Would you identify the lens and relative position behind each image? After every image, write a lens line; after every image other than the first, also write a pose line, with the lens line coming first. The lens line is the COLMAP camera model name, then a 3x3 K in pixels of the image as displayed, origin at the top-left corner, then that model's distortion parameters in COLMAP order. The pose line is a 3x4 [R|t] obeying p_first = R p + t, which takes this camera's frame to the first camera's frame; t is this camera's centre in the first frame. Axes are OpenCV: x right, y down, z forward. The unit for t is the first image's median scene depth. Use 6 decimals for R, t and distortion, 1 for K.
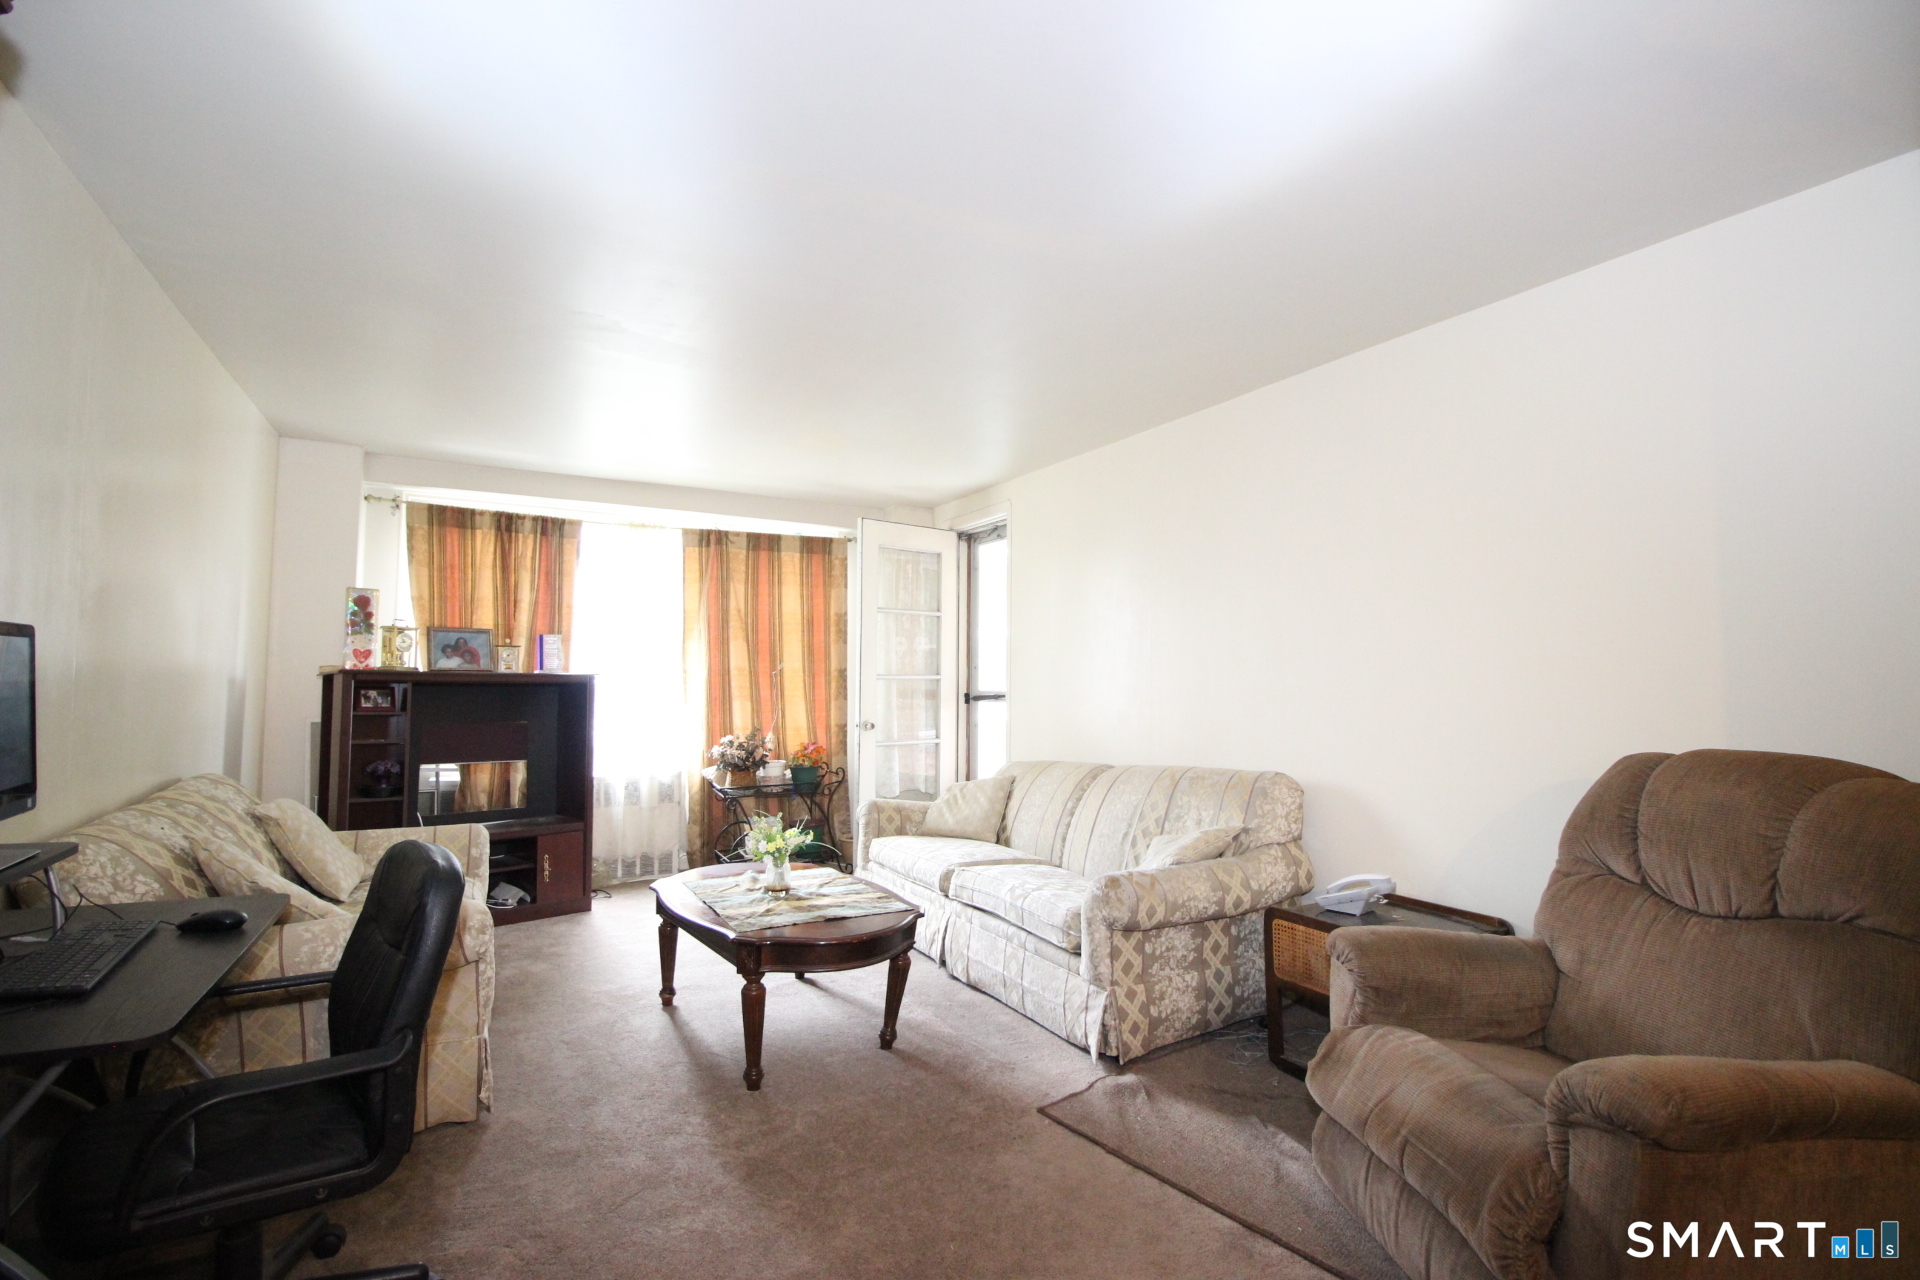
lens RADIAL K [[894.5, 0, 958.4], [0, 894.5, 642.3], [0, 0, 1]] dist [-0.003277, -0.009215]
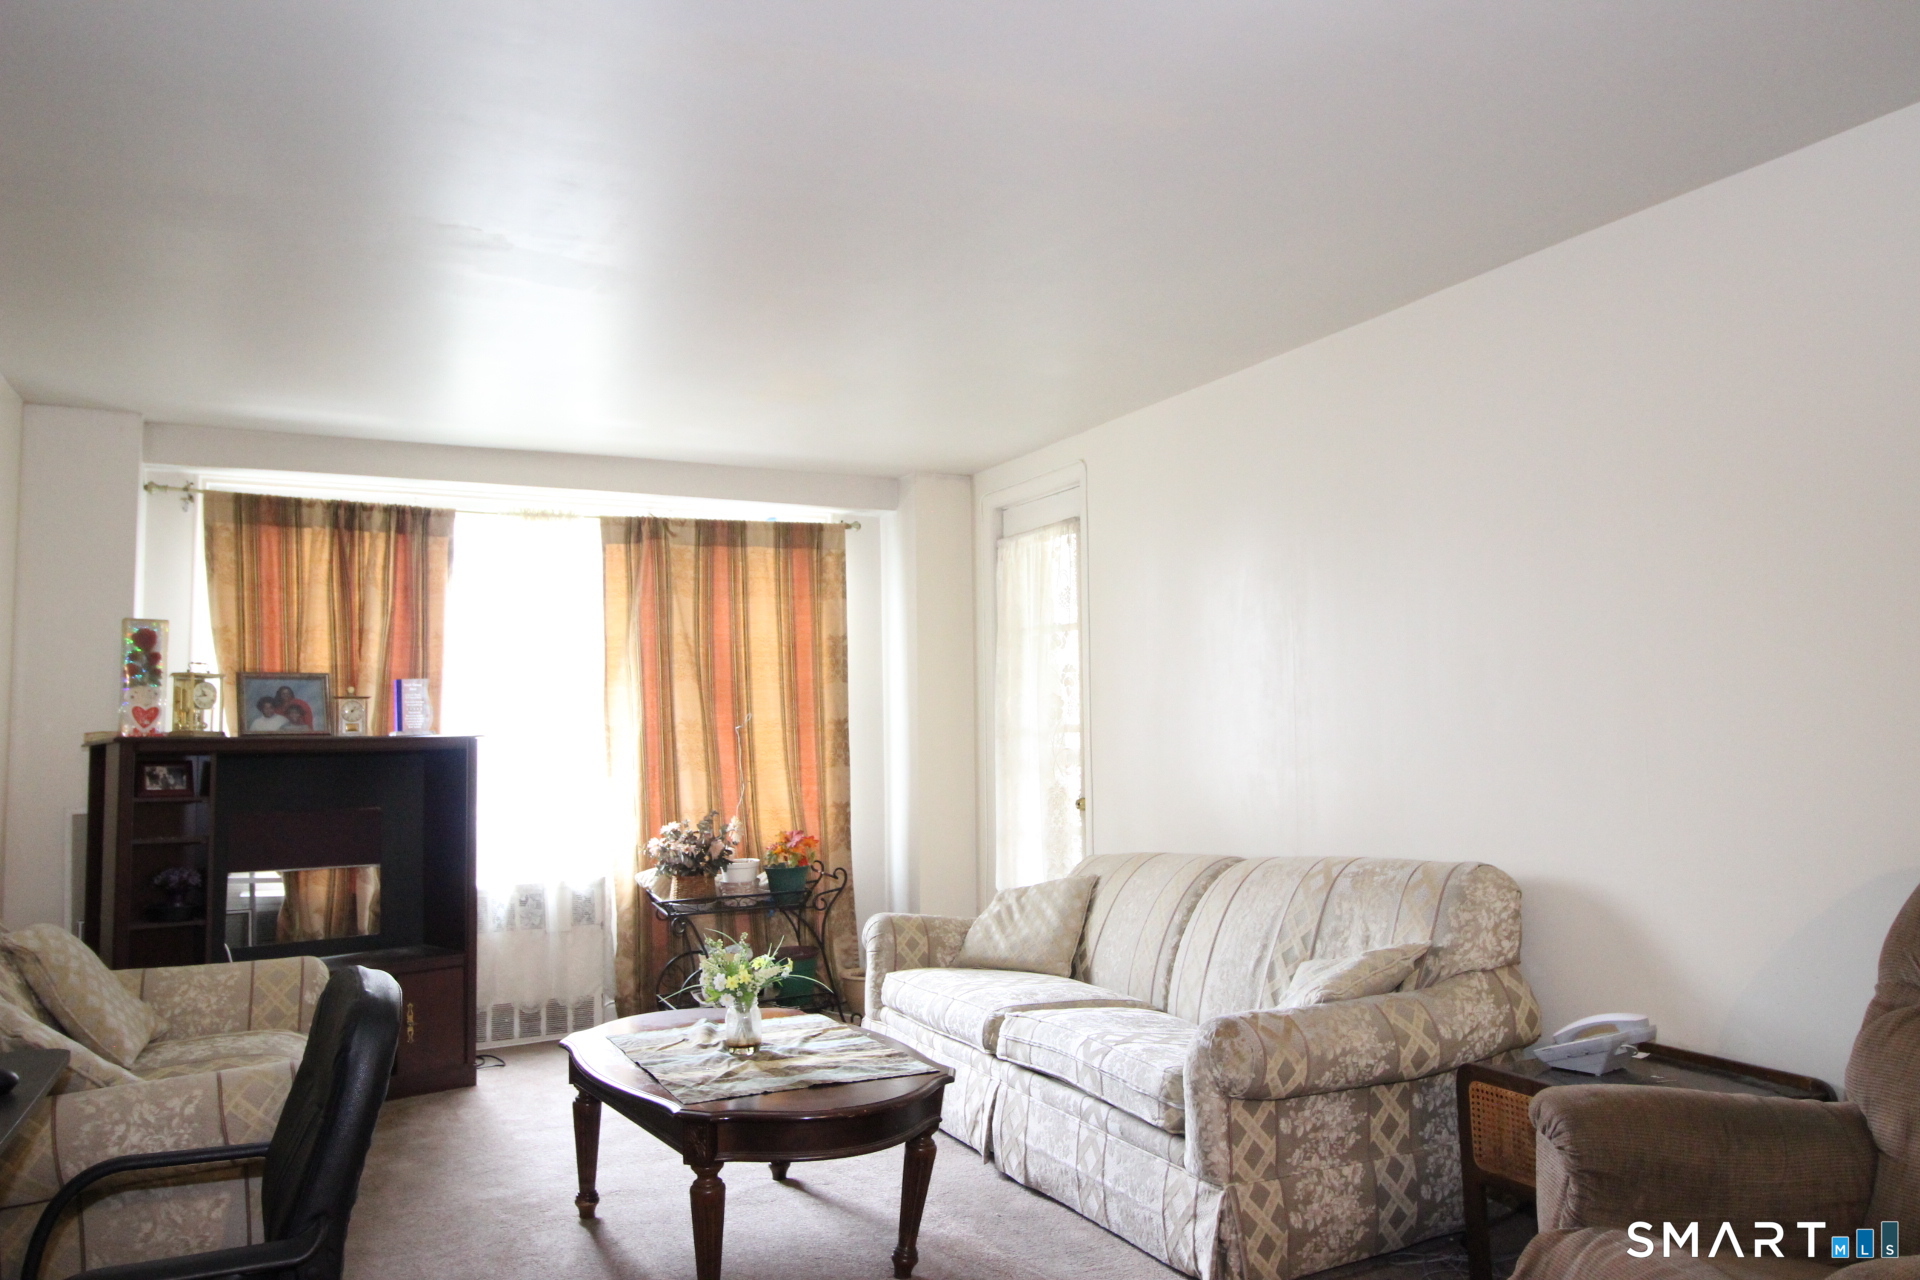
lens RADIAL K [[1400.7, 0, 956.5], [0, 1400.7, 639.7], [0, 0, 1]] dist [0.010461, -0.004331]
pose [[0.998189, -0.023963, -0.055171, 0.018609], [0.022673, 0.999458, -0.023885, -0.003468], [0.055713, 0.022591, 0.998191, -0.047736]]
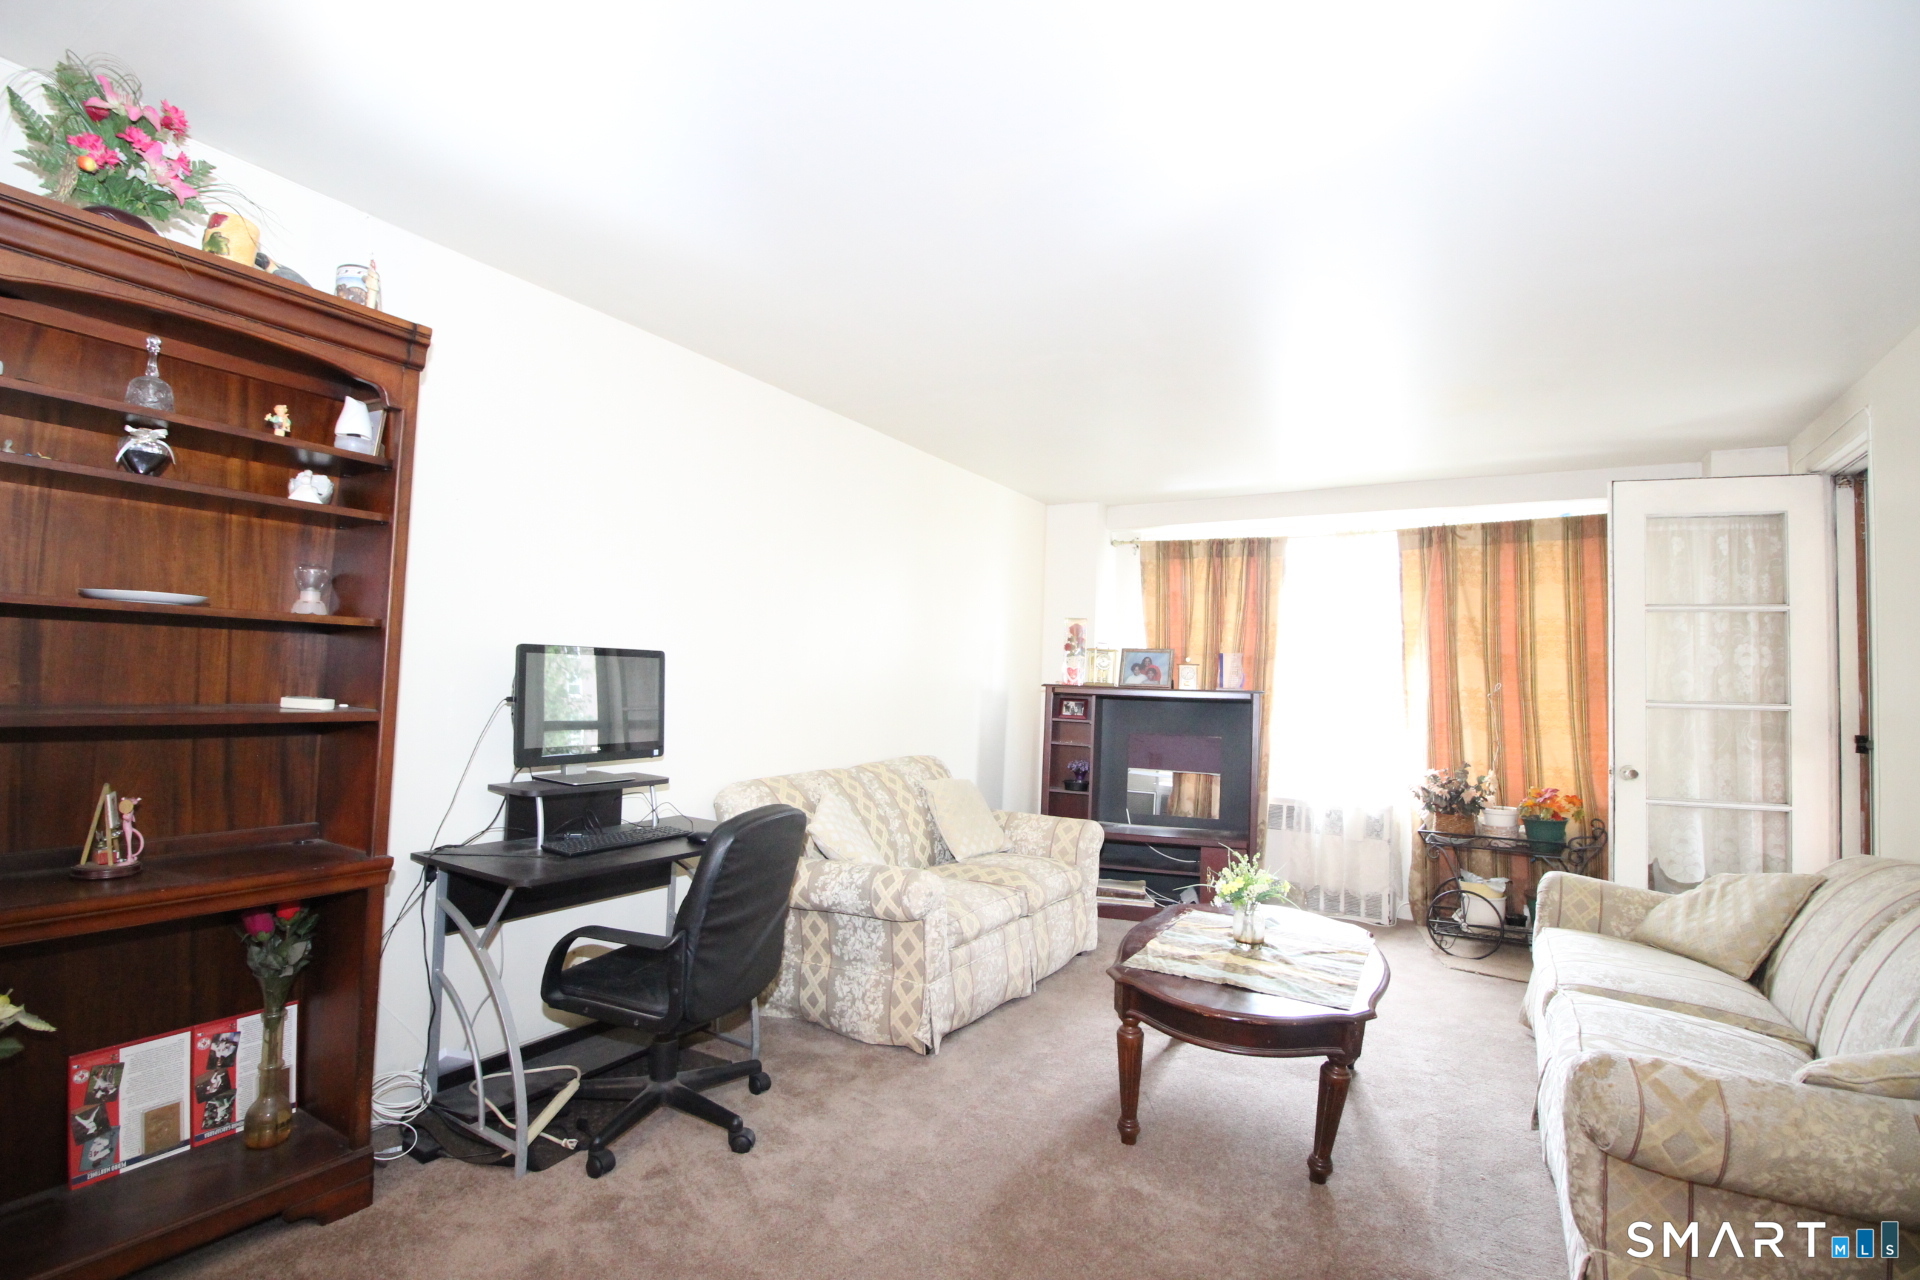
lens RADIAL K [[894.5, 0, 956.0], [0, 894.5, 636.9], [0, 0, 1]] dist [-0.003277, -0.009215]
pose [[0.503802, -0.037060, -0.863024, 0.264194], [0.009222, 0.999253, -0.037527, 0.008392], [0.863770, 0.010947, 0.503767, 0.206122]]
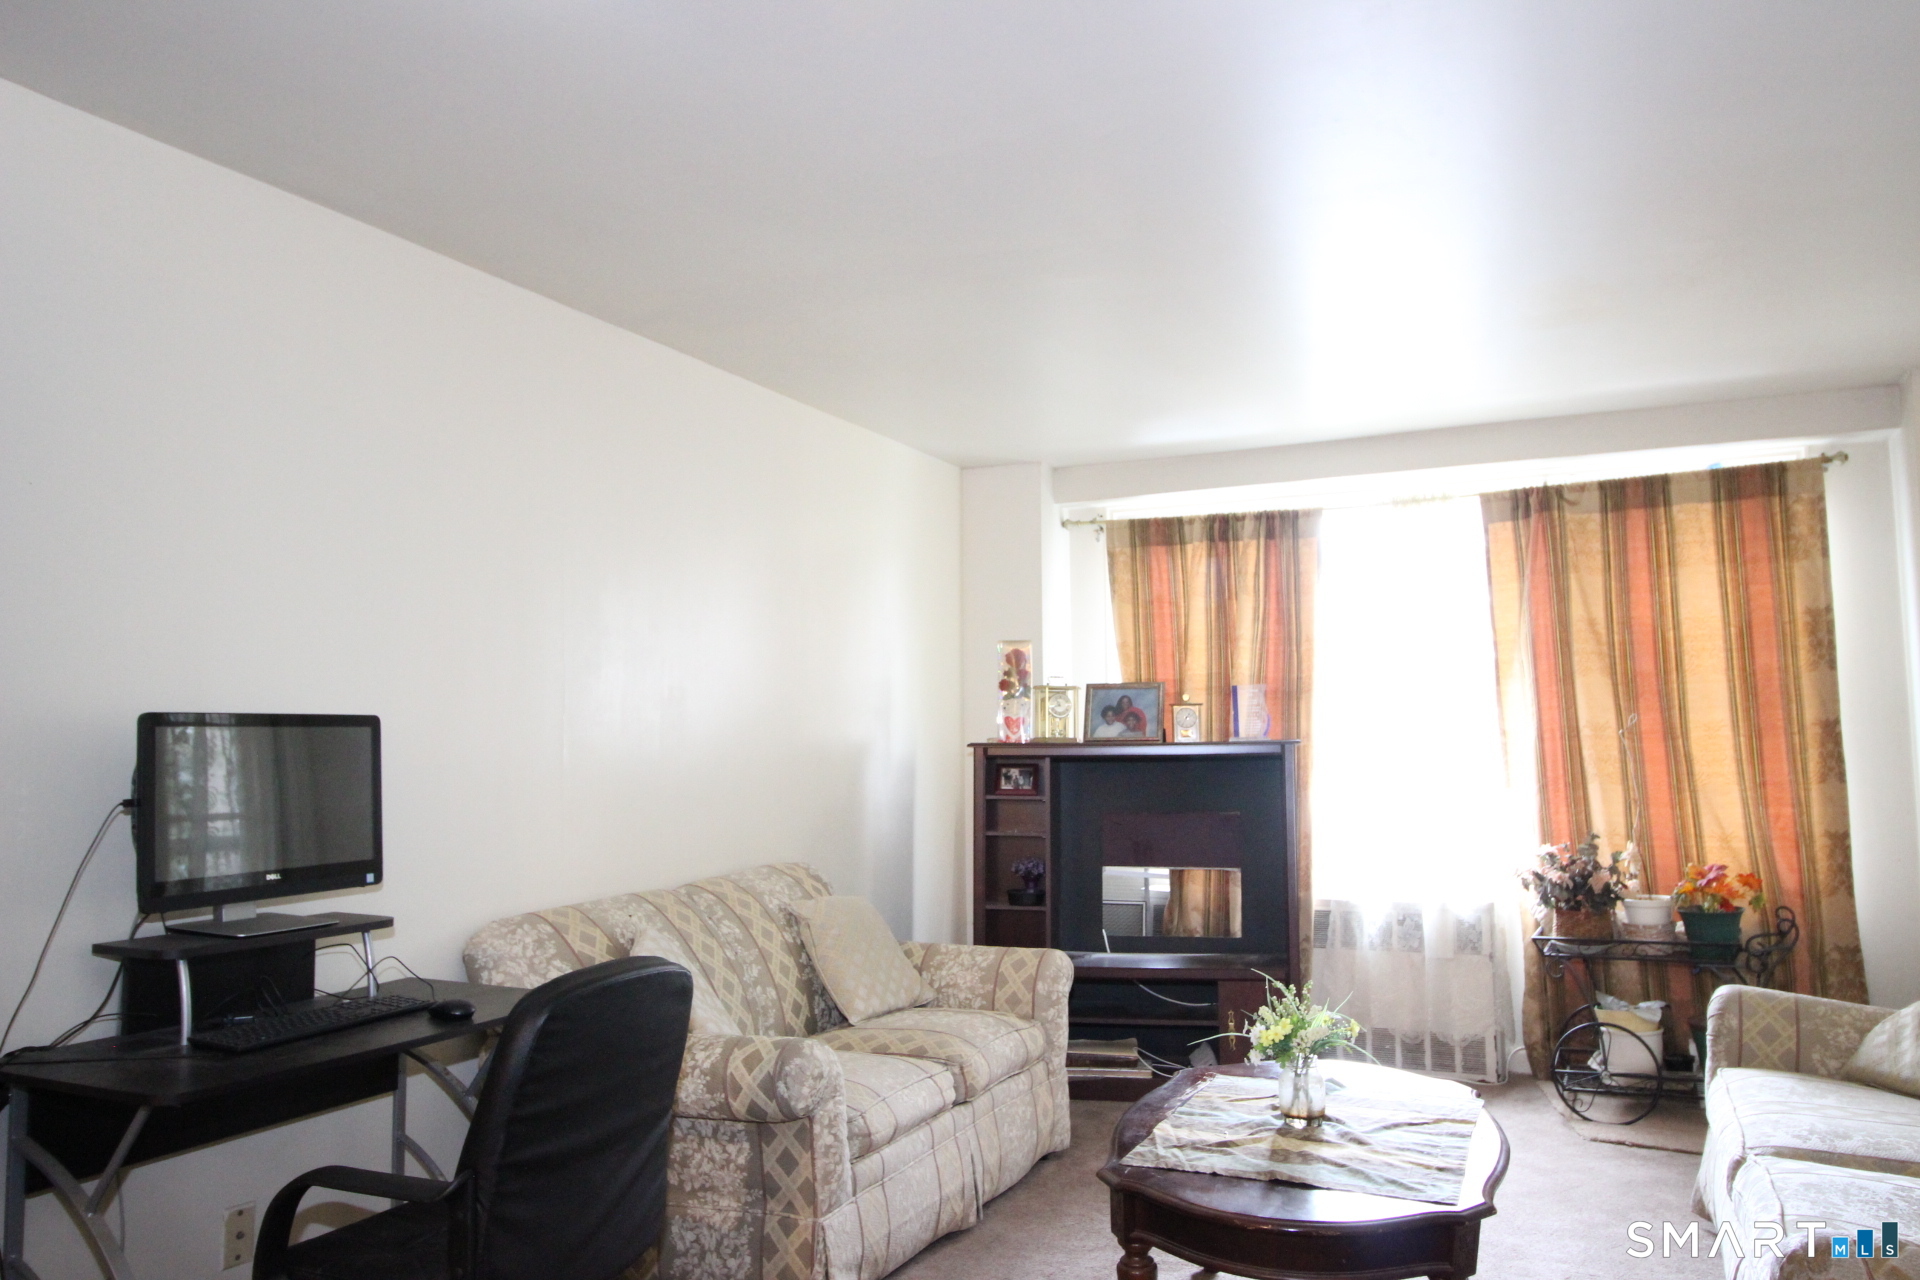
lens RADIAL K [[1400.7, 0, 959.8], [0, 1400.7, 631.6], [0, 0, 1]] dist [0.010461, -0.004331]
pose [[0.588349, -0.081918, -0.804447, 0.270373], [0.050242, 0.996636, -0.064744, 0.008985], [0.807044, -0.002325, 0.590486, 0.187392]]
